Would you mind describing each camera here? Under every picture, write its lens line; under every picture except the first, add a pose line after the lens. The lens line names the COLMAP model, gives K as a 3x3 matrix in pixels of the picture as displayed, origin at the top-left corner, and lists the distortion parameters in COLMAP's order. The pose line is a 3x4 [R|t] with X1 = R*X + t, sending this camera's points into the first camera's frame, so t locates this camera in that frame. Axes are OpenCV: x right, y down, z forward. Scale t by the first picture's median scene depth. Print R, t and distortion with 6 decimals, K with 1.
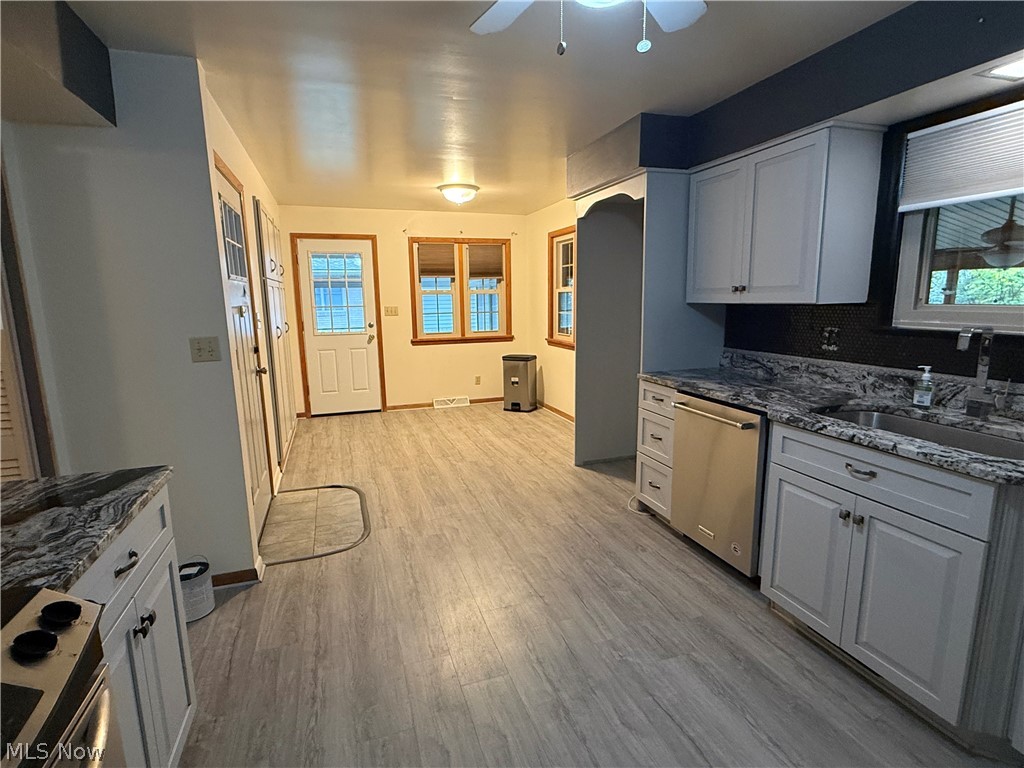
lens RADIAL K [[516.2, 0, 511.6], [0, 516.2, 384.7], [0, 0, 1]] dist [-0.000622, 0.000921]
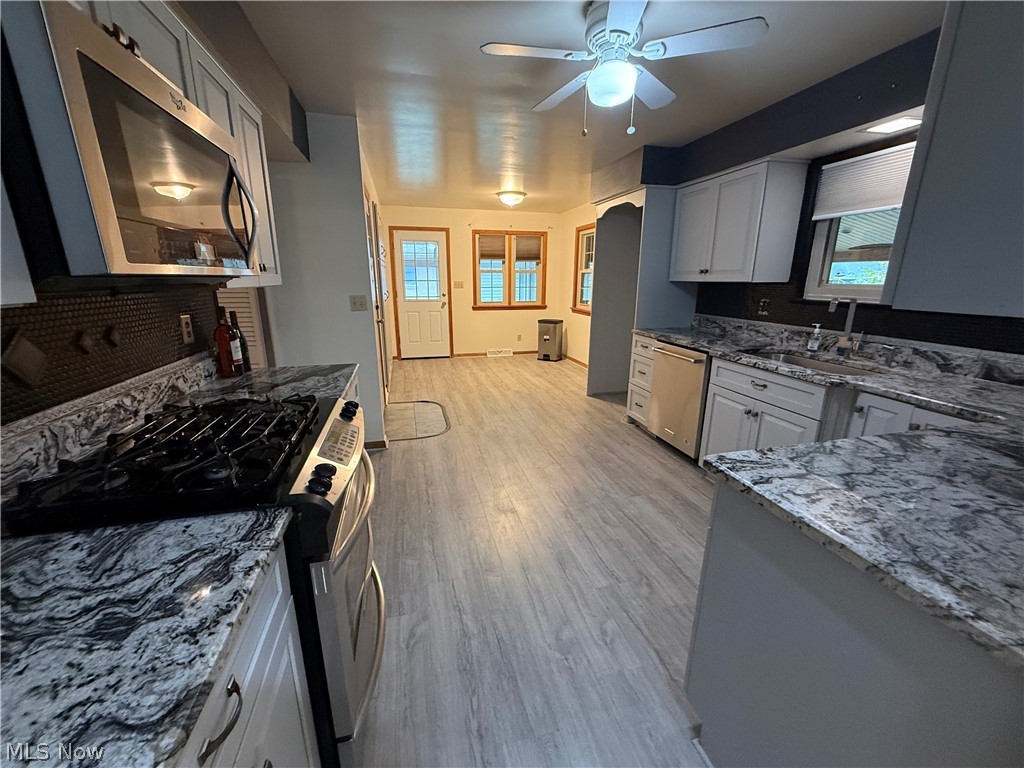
lens RADIAL K [[411.7, 0, 509.7], [0, 411.7, 384.6], [0, 0, 1]] dist [-0.001111, -0.000301]
pose [[0.996455, 0.038589, -0.074750, -0.010305], [-0.031962, 0.995616, 0.087905, 0.051524], [0.077815, -0.085204, 0.993320, -0.242691]]
